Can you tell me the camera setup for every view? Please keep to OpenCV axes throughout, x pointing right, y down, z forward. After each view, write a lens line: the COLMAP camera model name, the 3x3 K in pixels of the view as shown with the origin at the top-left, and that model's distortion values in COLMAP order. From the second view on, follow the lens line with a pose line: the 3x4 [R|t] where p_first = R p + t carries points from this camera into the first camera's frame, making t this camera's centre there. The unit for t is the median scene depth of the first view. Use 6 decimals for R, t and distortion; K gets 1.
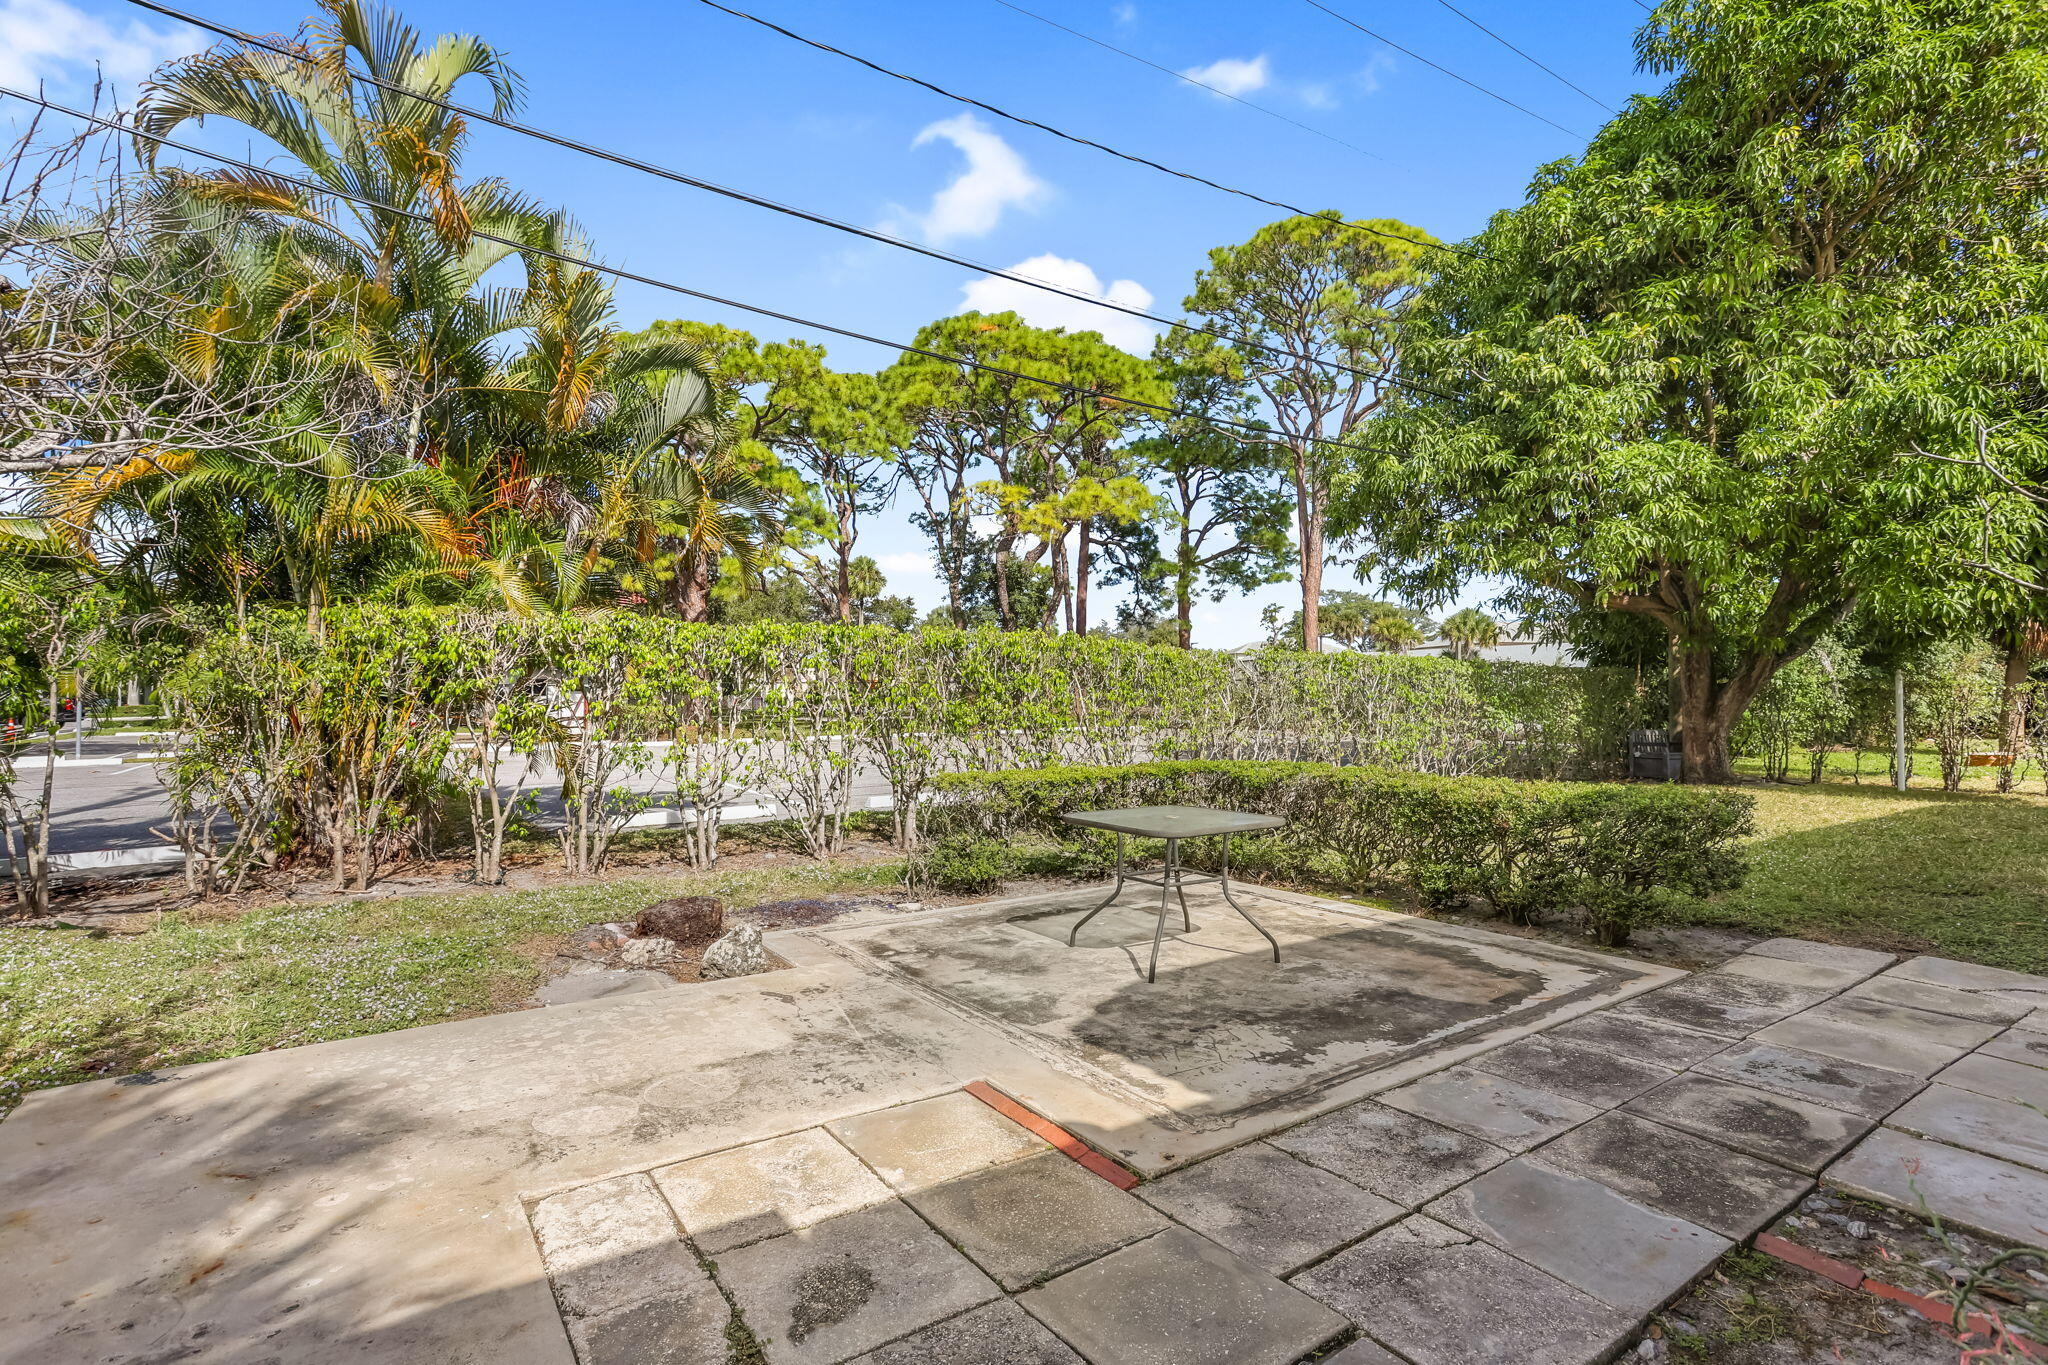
lens RADIAL K [[979.7, 0, 1006.0], [0, 979.7, 679.0], [0, 0, 1]] dist [-0.058214, 0.034953]
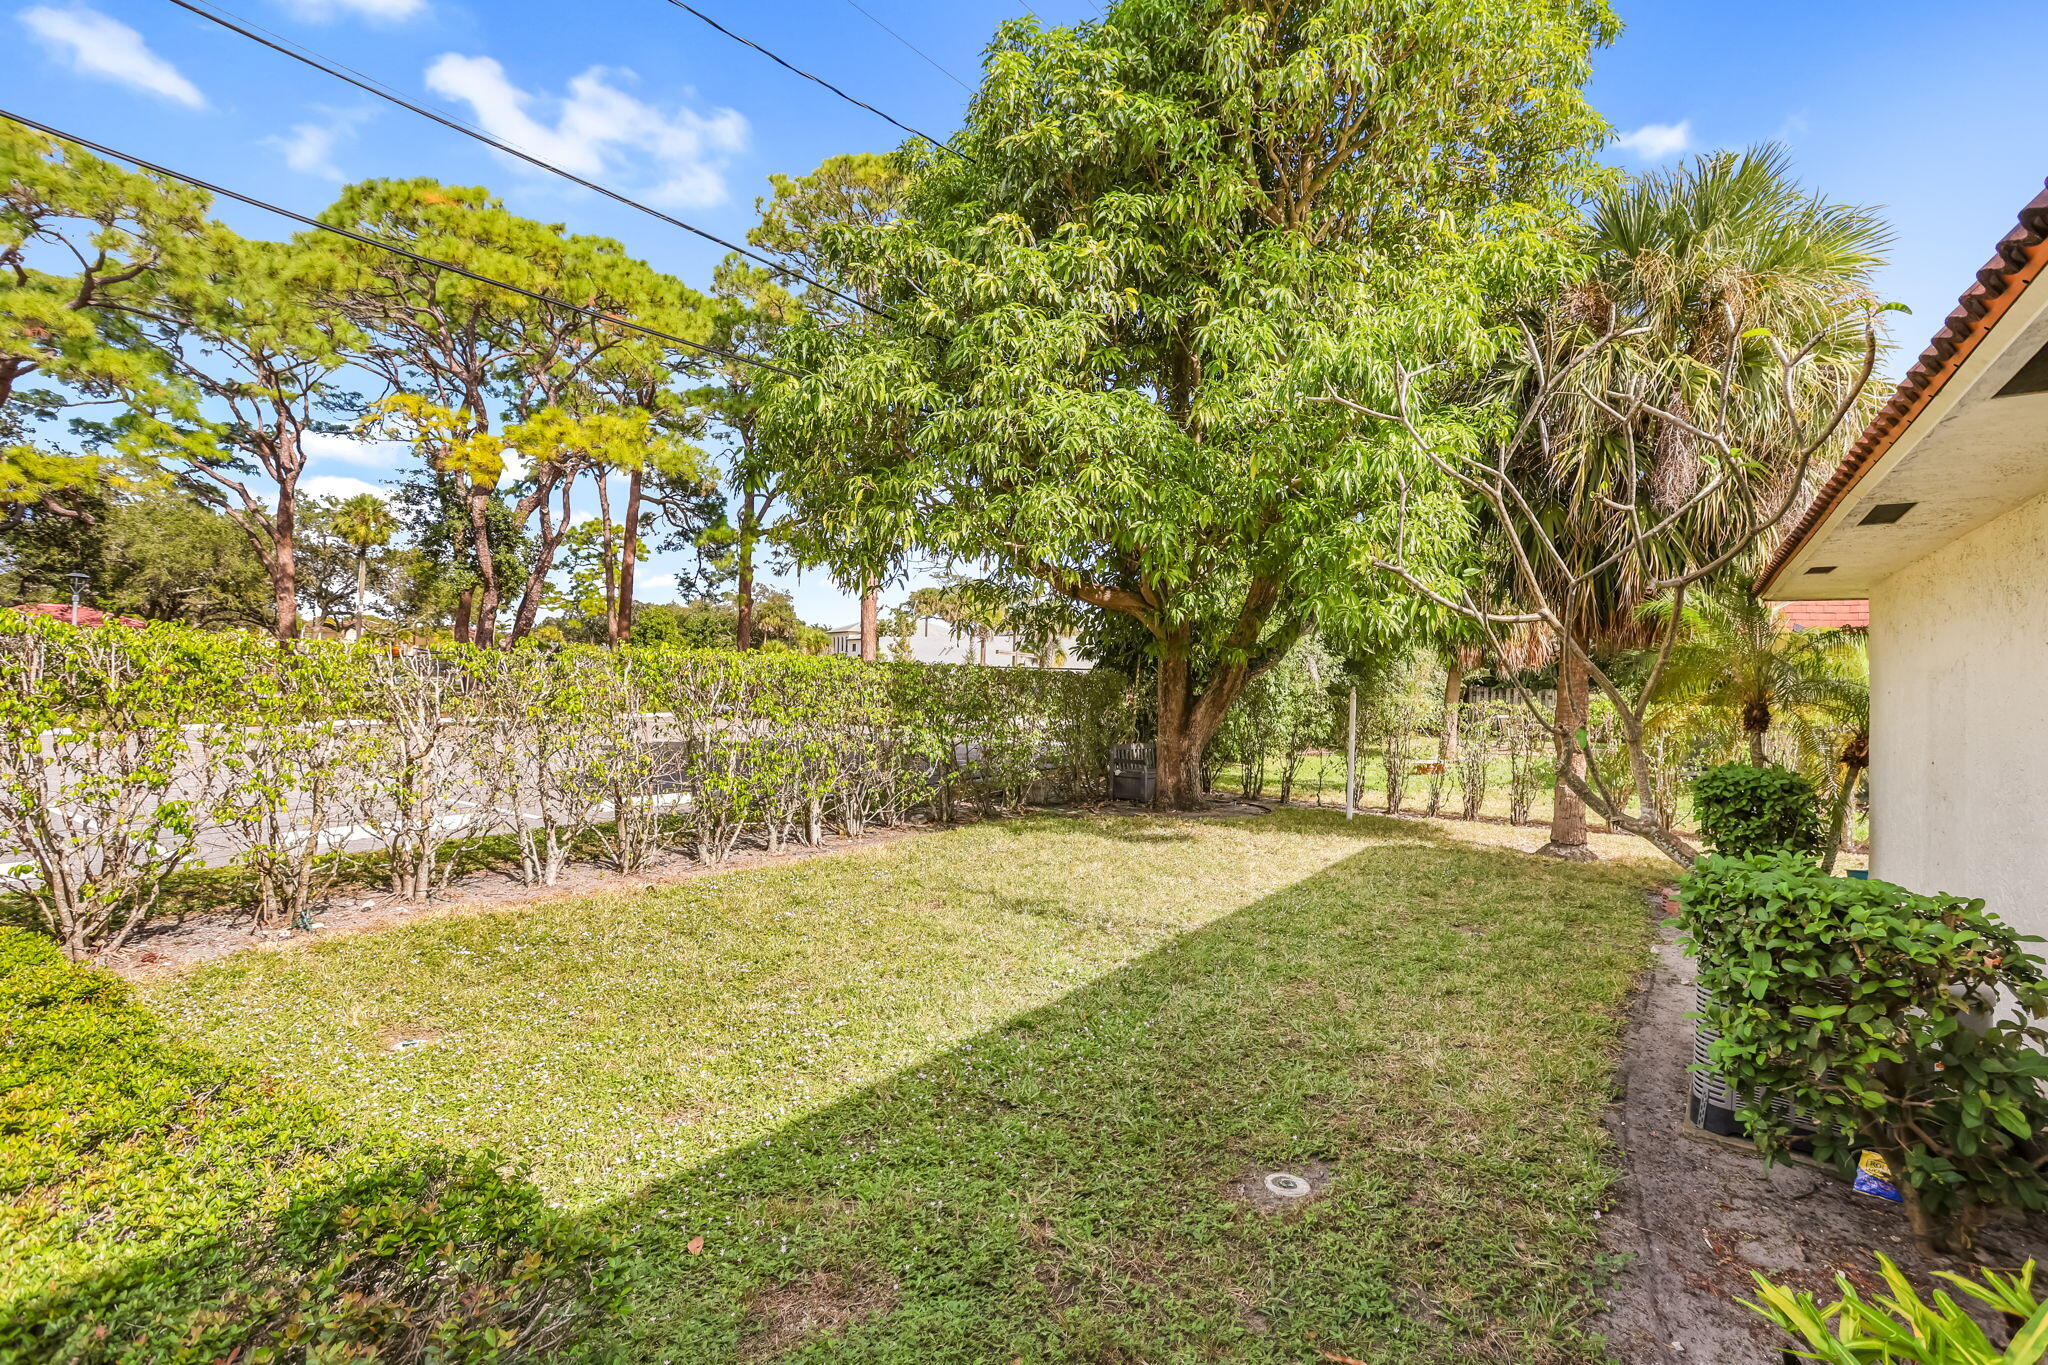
lens RADIAL K [[979.7, 0, 1006.0], [0, 979.7, 679.0], [0, 0, 1]] dist [-0.058214, 0.034953]
pose [[0.930302, 0.027362, 0.365773, 0.251883], [-0.036389, 0.999179, 0.017808, -0.020264], [-0.364986, -0.029877, 0.930534, 0.224917]]
